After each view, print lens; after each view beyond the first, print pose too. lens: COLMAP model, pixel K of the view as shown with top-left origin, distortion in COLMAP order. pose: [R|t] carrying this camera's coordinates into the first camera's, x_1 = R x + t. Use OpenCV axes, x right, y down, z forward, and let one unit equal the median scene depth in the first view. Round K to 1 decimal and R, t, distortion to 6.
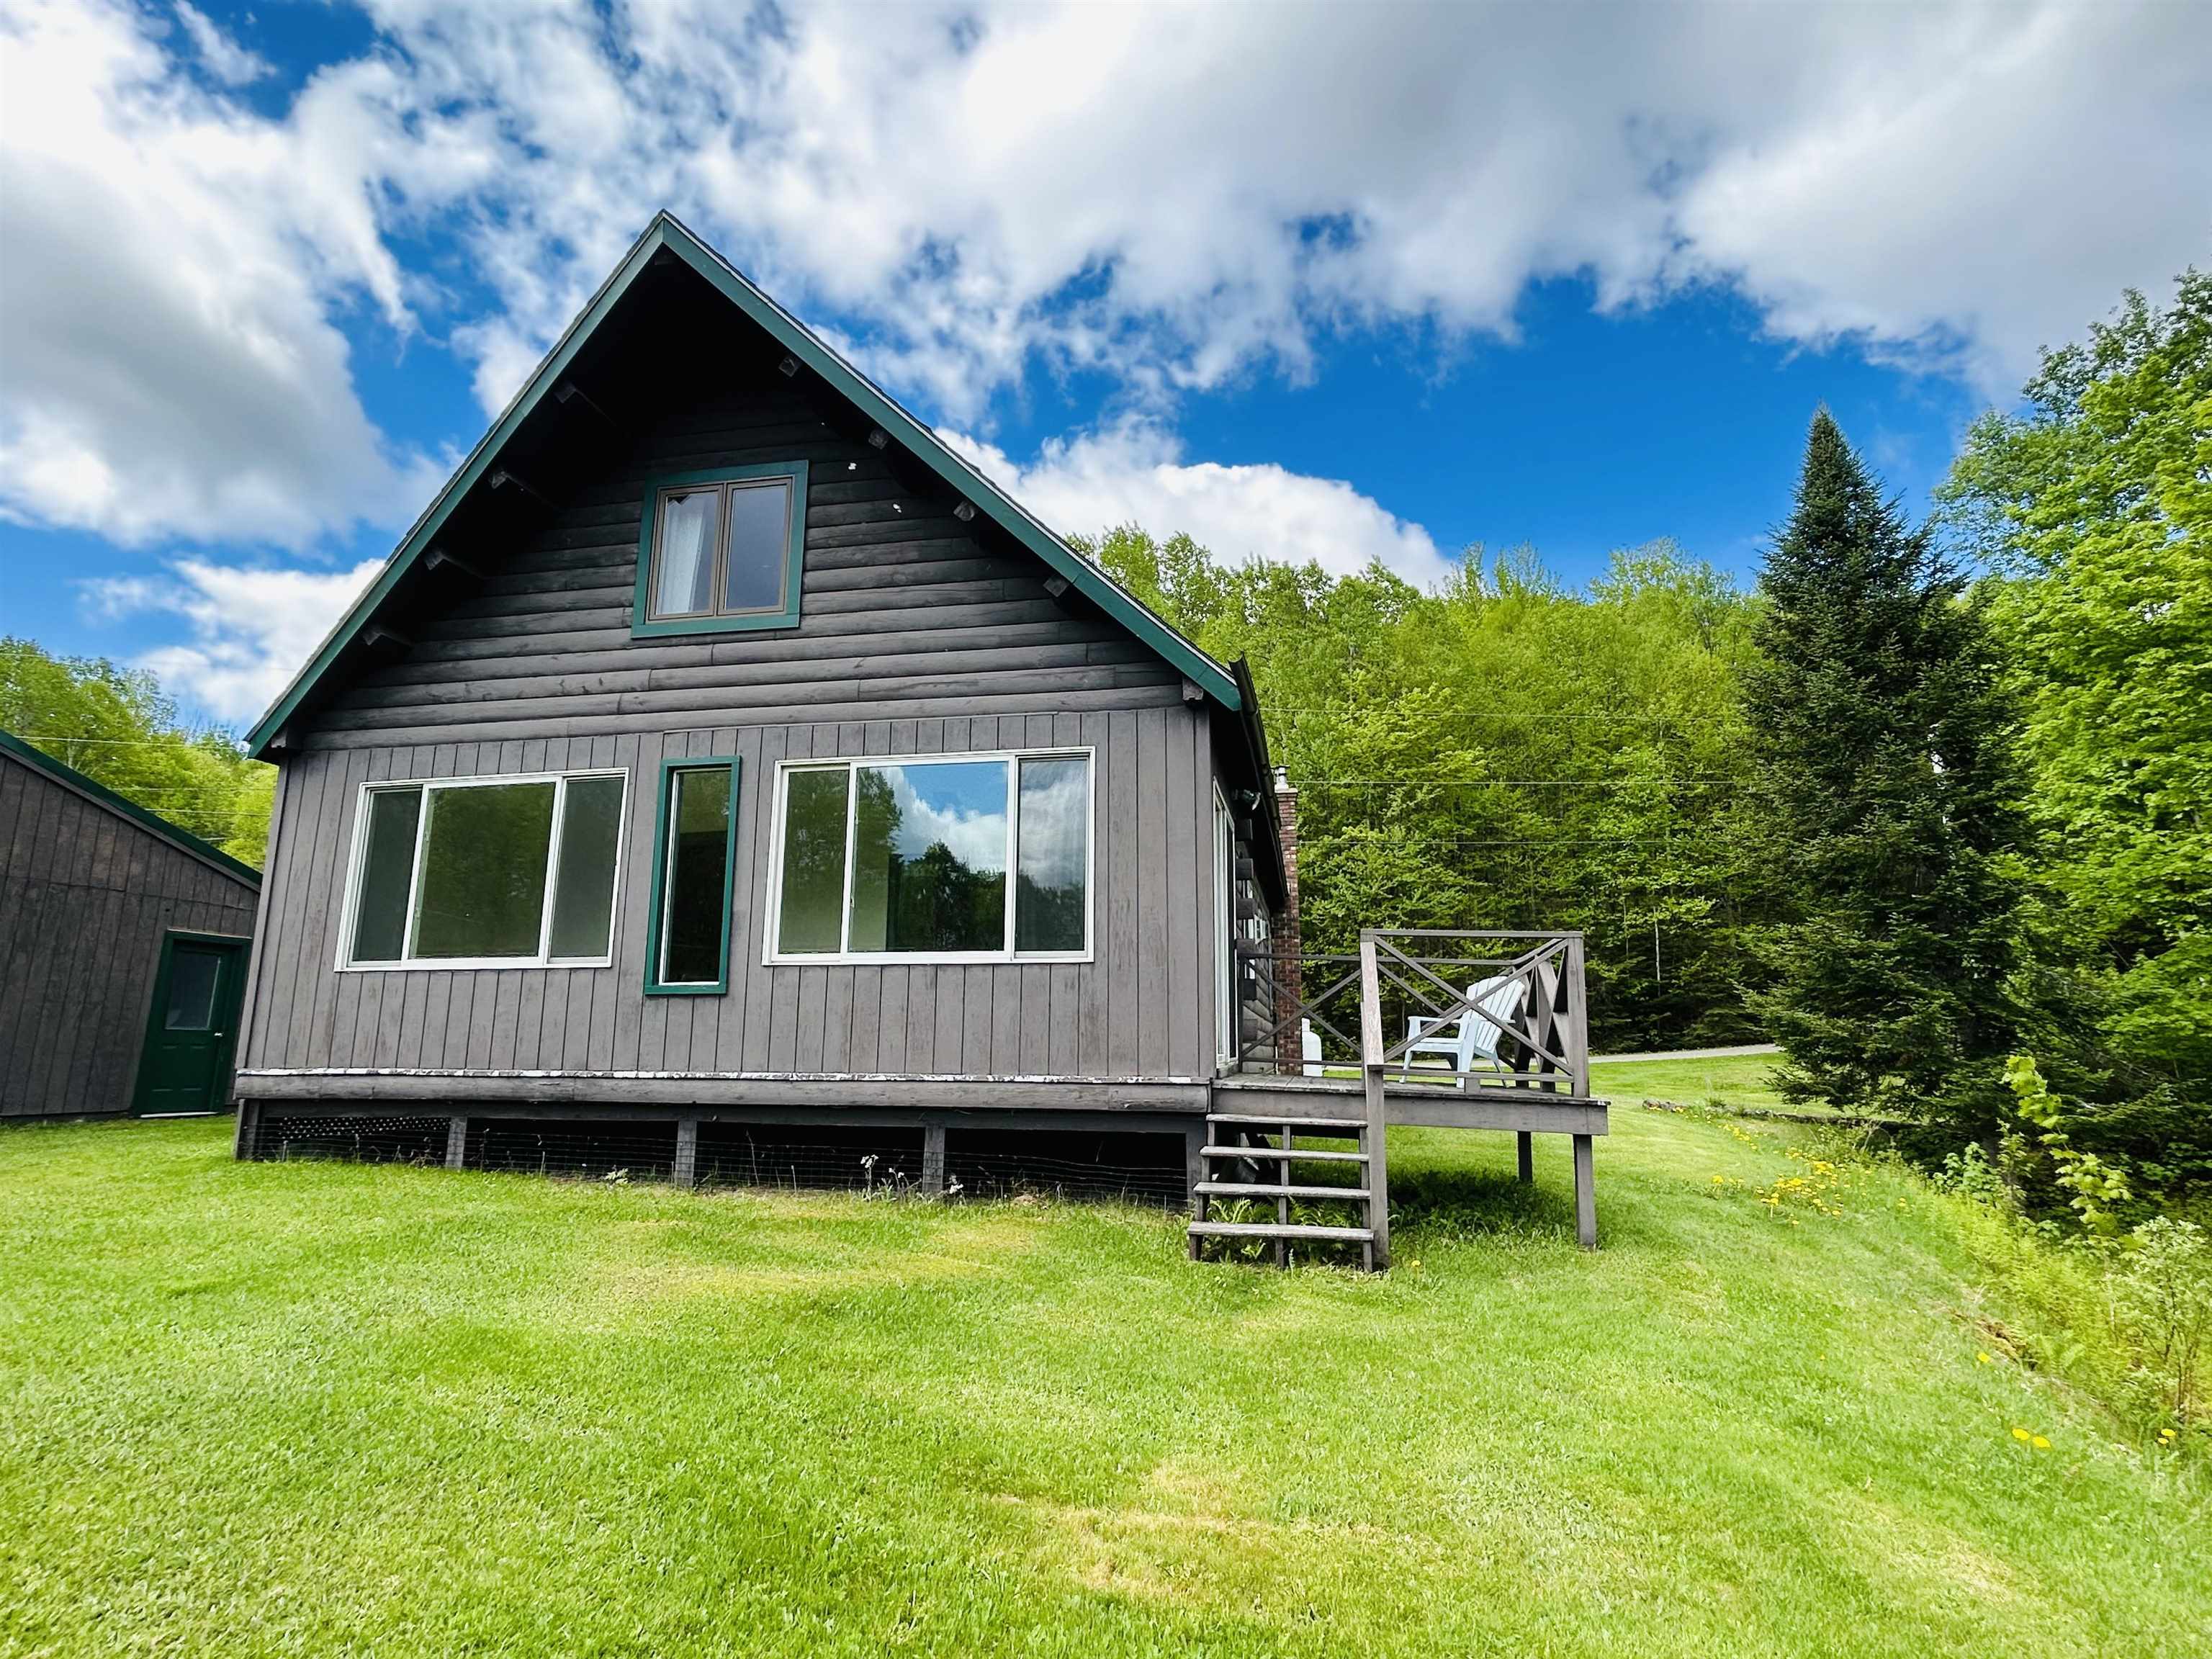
lens RADIAL K [[973.7, 0, 1108.3], [0, 973.7, 818.8], [0, 0, 1]] dist [-0.008703, -0.000106]
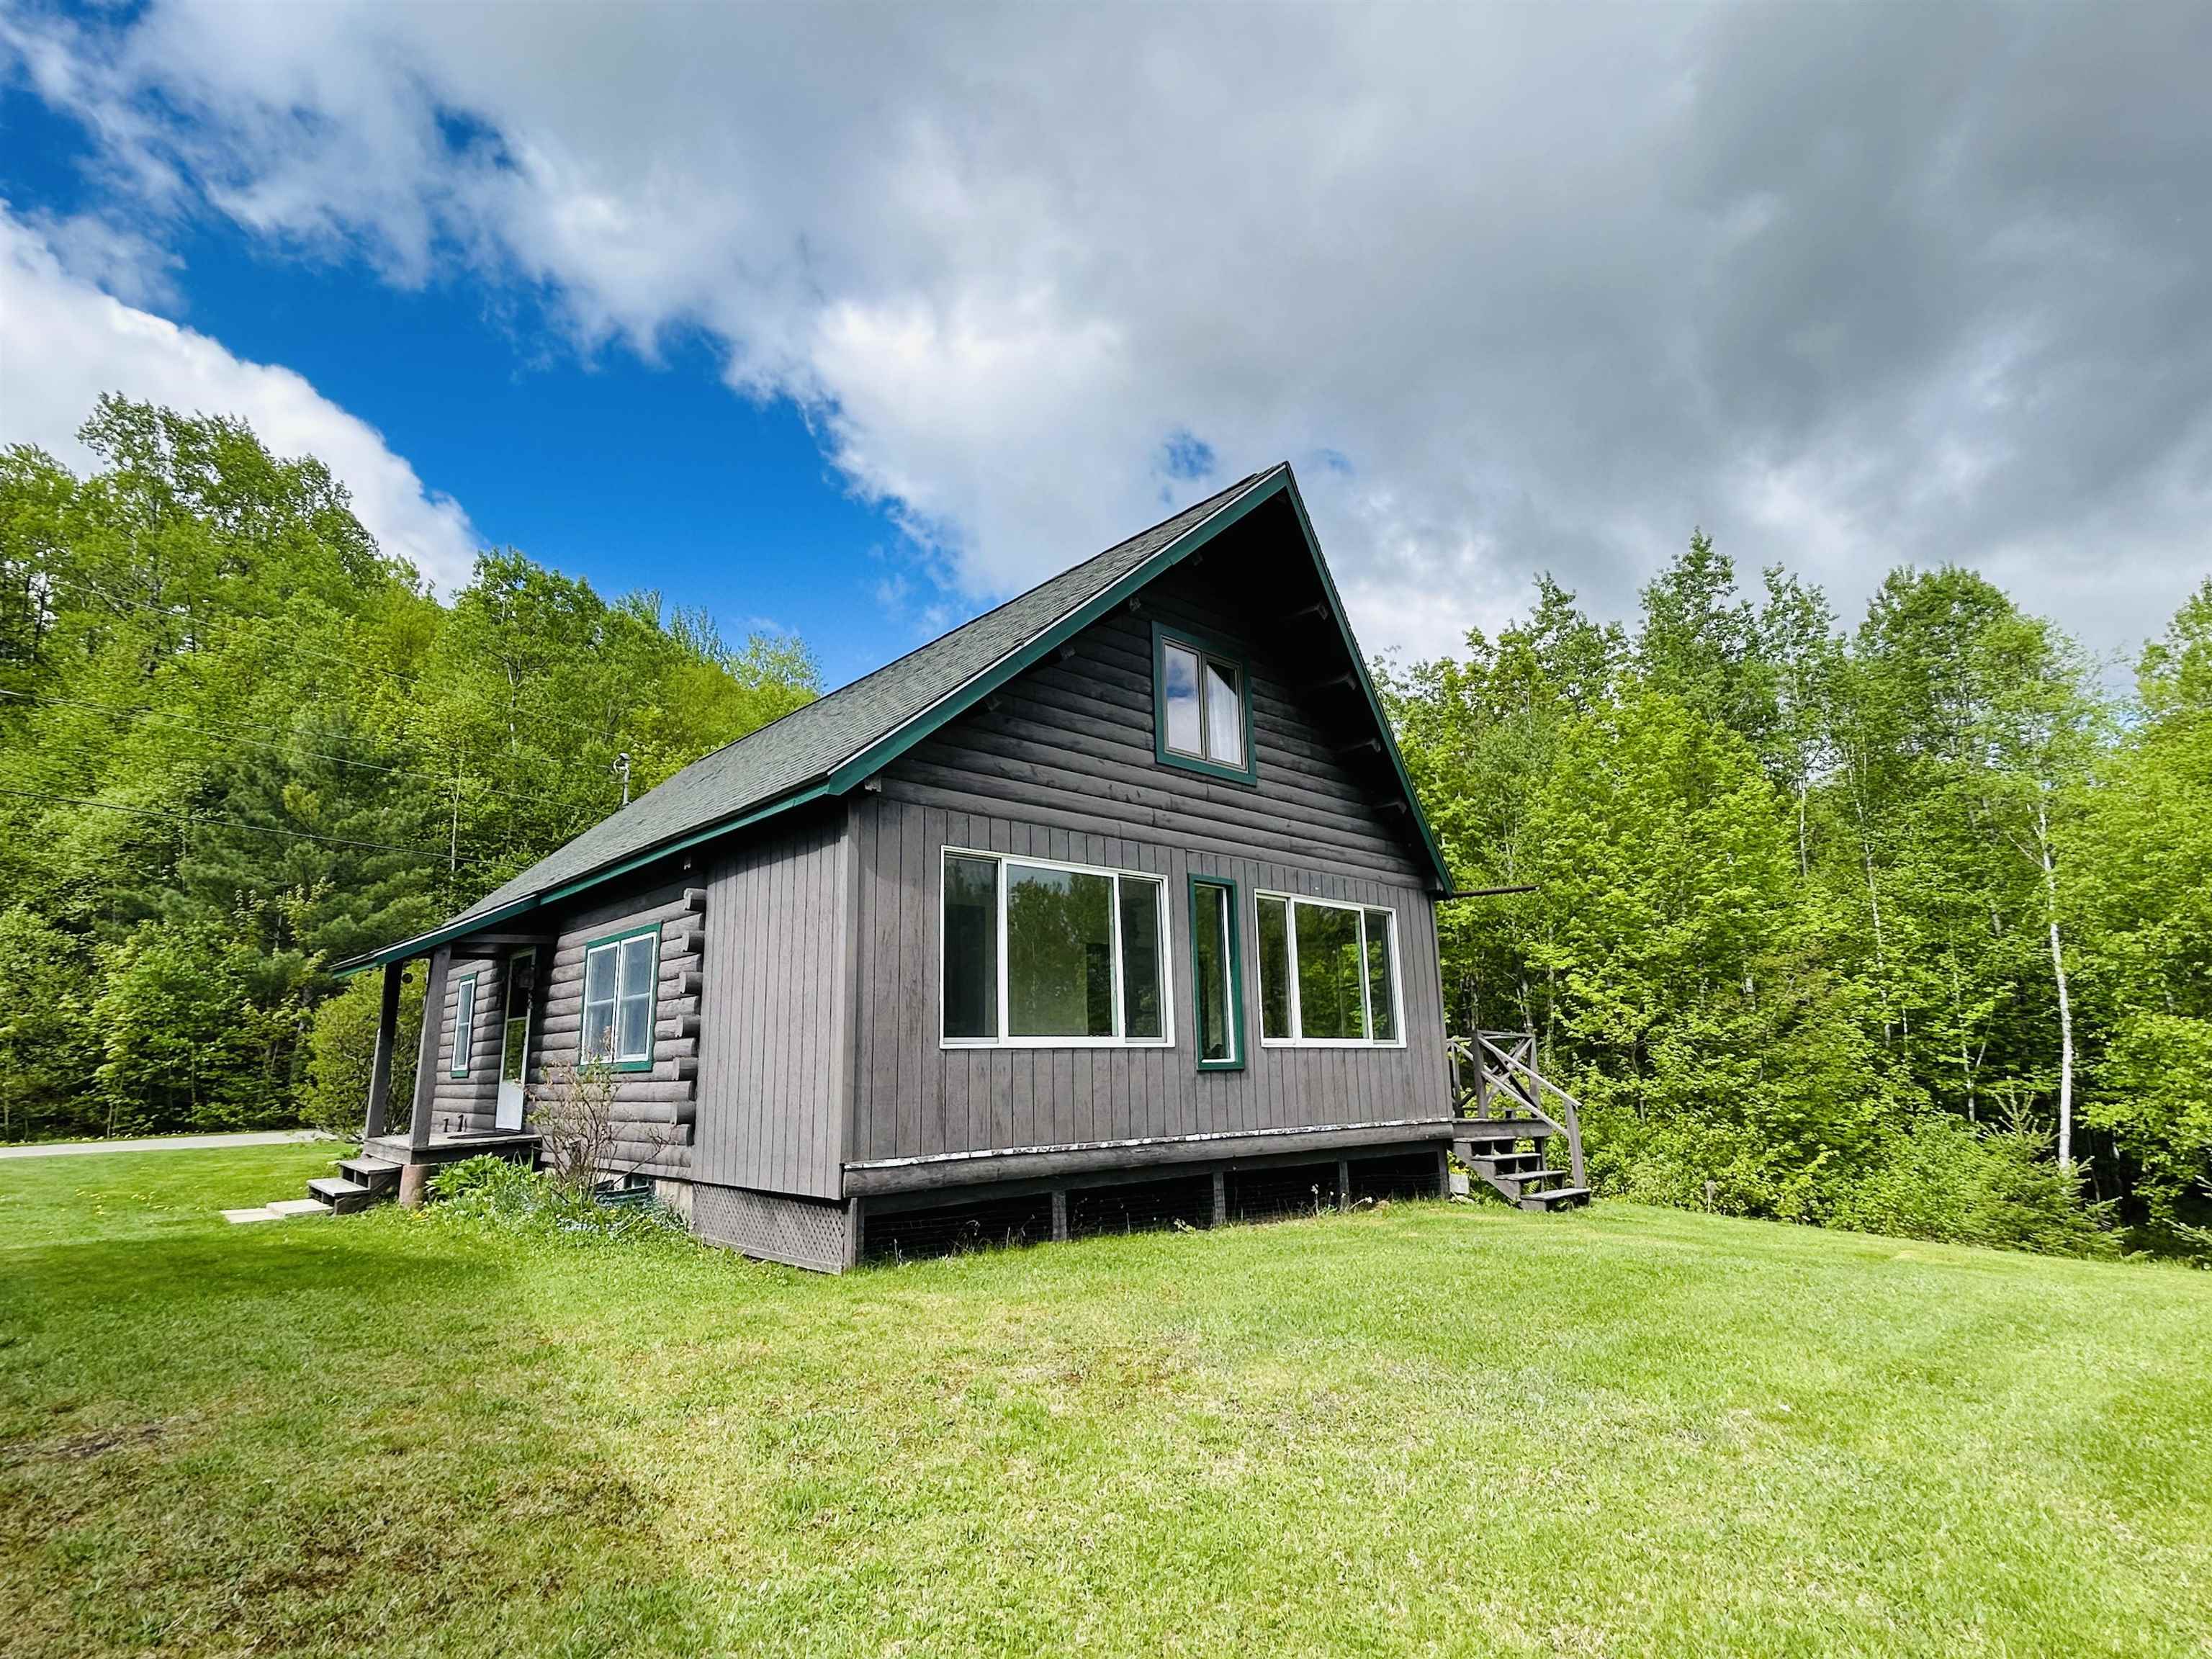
lens RADIAL K [[1095.8, 0, 1106.0], [0, 1095.8, 829.5], [0, 0, 1]] dist [-0.014956, -0.000322]
pose [[0.628237, 0.163663, 0.760614, -1.551808], [-0.118802, 0.986339, -0.114108, 0.051818], [-0.768899, -0.018676, 0.639098, 0.214256]]
